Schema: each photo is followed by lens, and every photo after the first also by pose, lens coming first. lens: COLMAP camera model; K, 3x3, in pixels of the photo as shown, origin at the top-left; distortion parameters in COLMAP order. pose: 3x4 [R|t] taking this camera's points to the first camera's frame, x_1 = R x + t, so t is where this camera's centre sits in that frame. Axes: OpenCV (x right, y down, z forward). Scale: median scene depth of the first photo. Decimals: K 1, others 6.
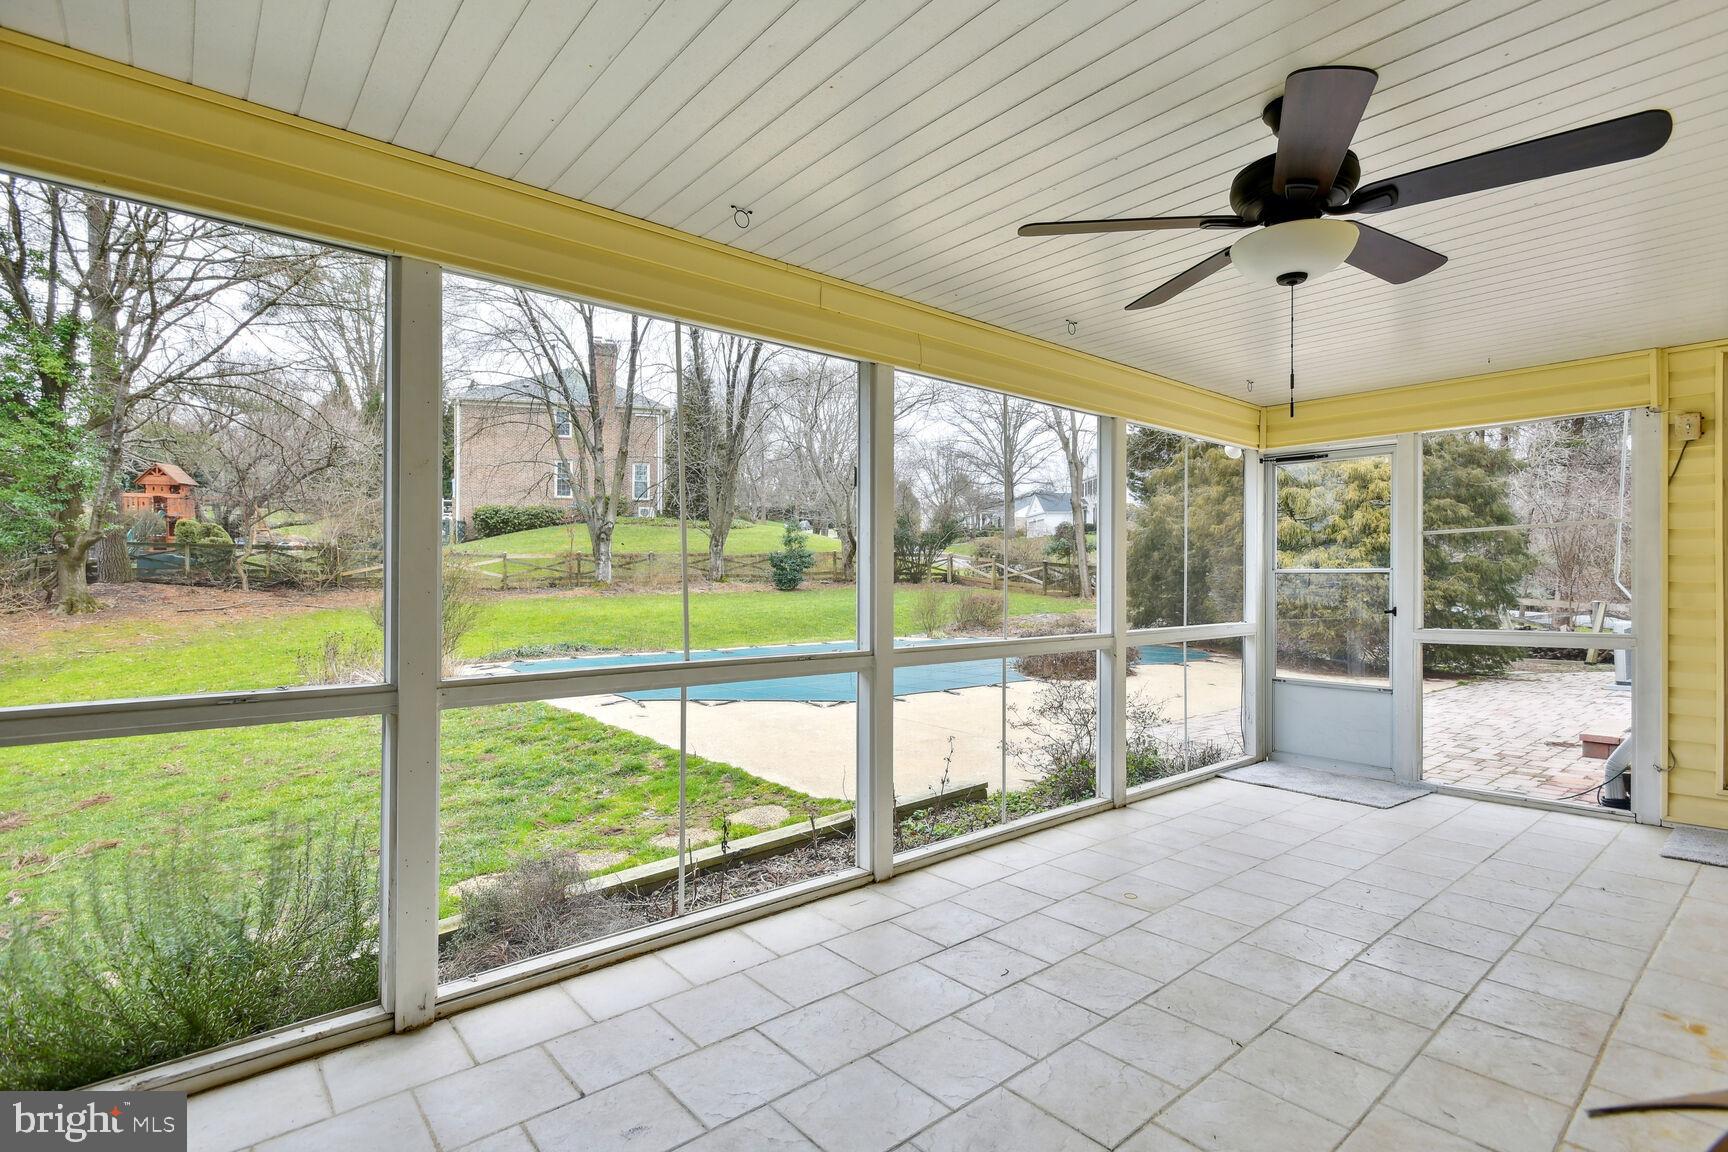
lens RADIAL K [[825.9, 0, 848.2], [0, 825.9, 581.5], [0, 0, 1]] dist [0.001260, -0.000613]
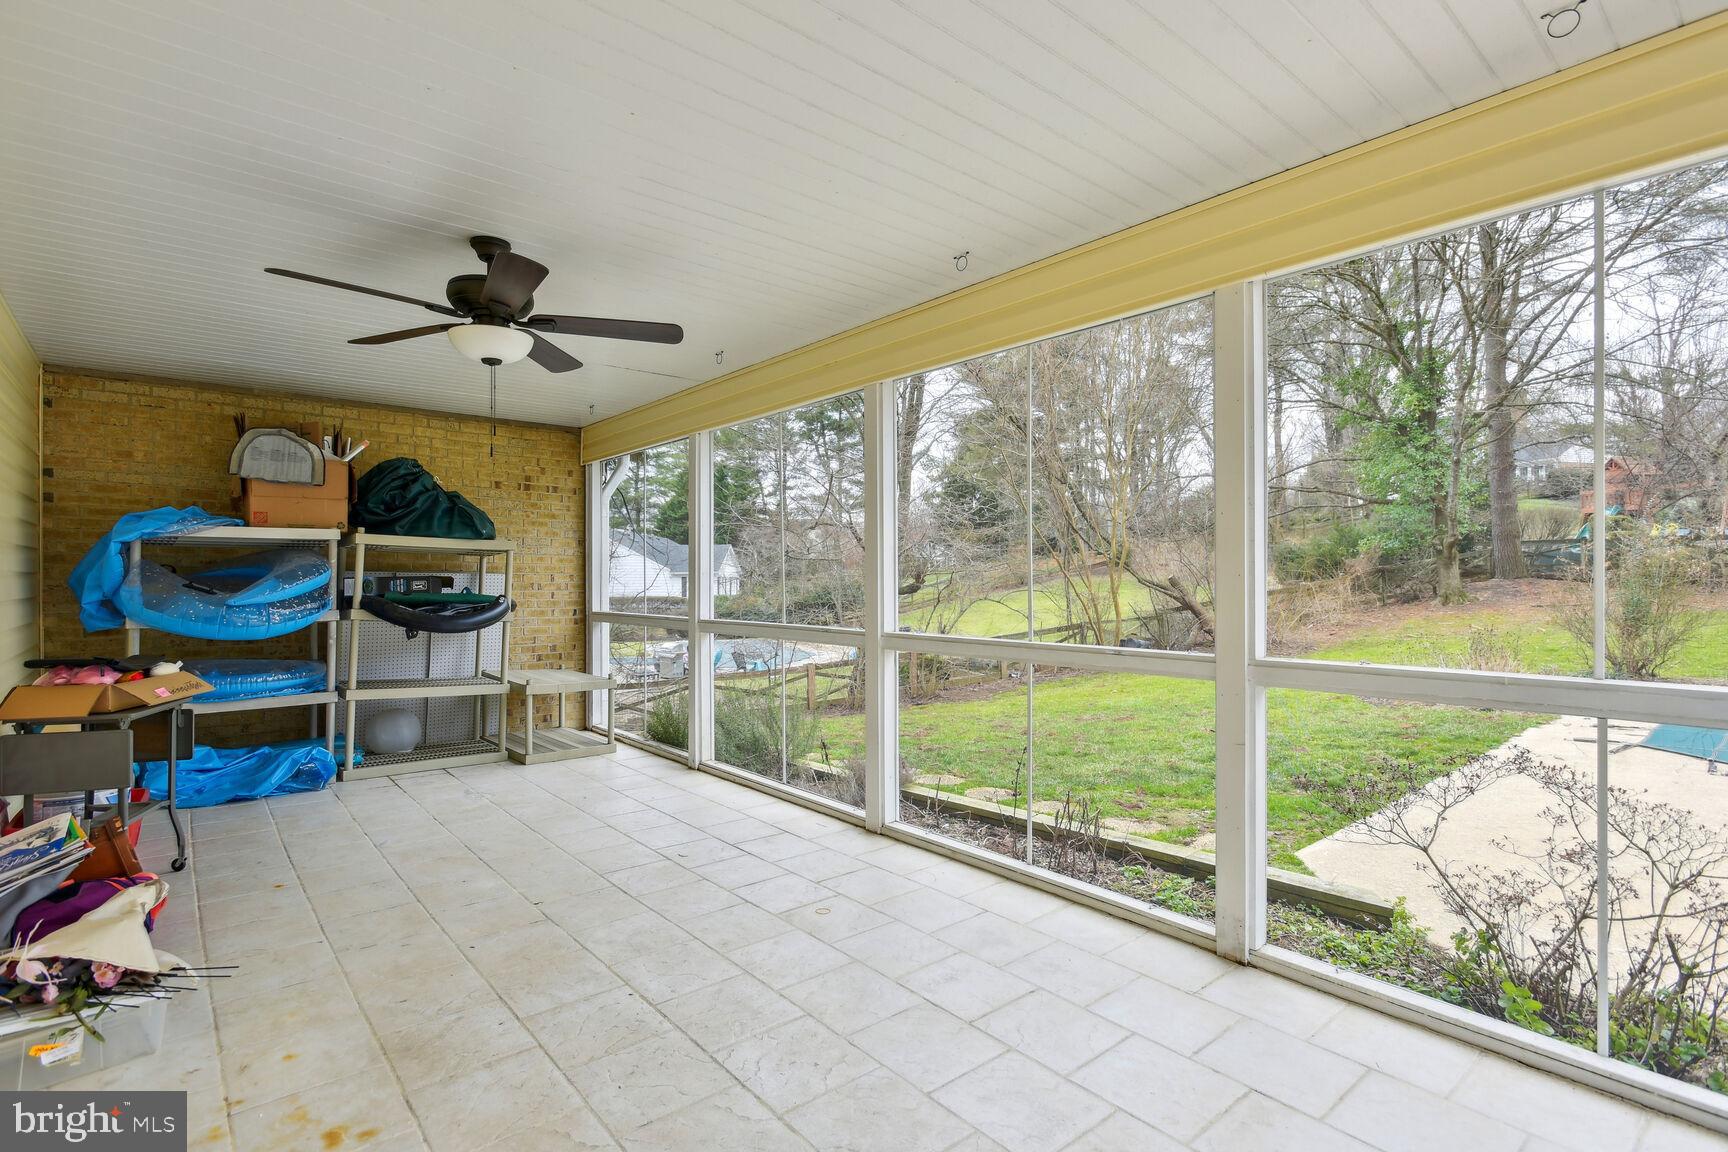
lens RADIAL K [[825.9, 0, 889.4], [0, 825.9, 589.9], [0, 0, 1]] dist [0.001260, -0.000613]
pose [[0.027957, 0.011554, -0.999542, 1.143691], [0.002931, 0.999928, 0.011641, 0.008748], [0.999605, -0.003256, 0.027922, 0.947277]]
